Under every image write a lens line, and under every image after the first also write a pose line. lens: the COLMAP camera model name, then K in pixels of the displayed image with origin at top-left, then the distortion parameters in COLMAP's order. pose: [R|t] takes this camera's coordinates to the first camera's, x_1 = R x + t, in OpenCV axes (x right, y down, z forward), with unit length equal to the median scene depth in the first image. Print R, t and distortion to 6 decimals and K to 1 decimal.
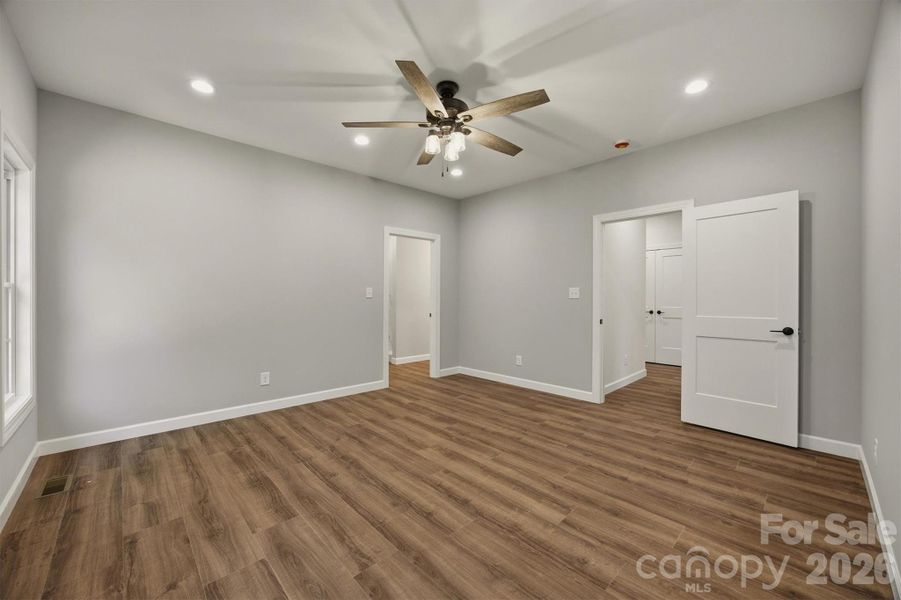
lens RADIAL K [[351.3, 0, 455.7], [0, 351.3, 299.2], [0, 0, 1]] dist [0.000395, 0.000306]
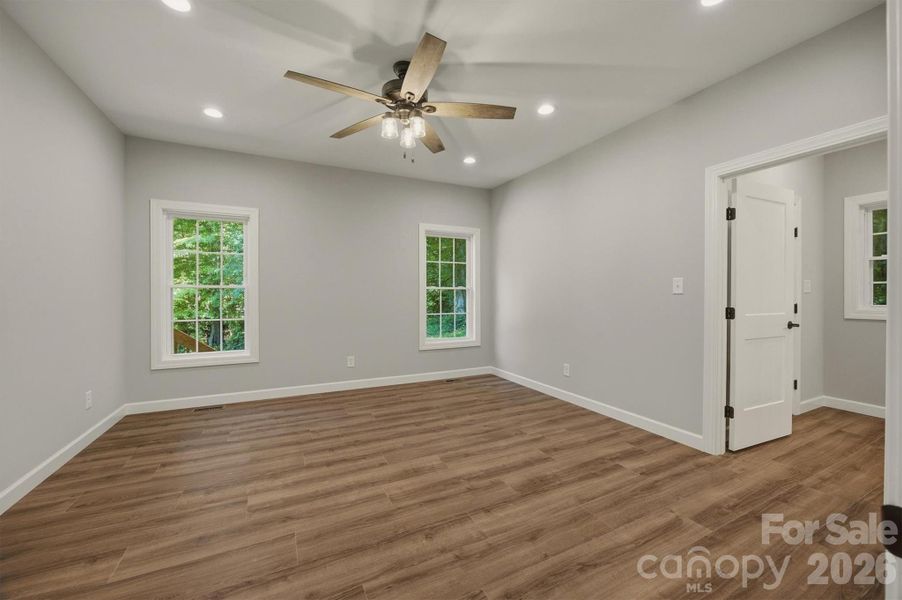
lens RADIAL K [[351.7, 0, 454.8], [0, 351.7, 299.9], [0, 0, 1]] dist [0.000395, 0.000306]
pose [[-0.294419, 0.007719, -0.955645, 0.783737], [0.002820, 0.999970, 0.007208, 0.001588], [0.955672, -0.000572, -0.294432, 1.318790]]
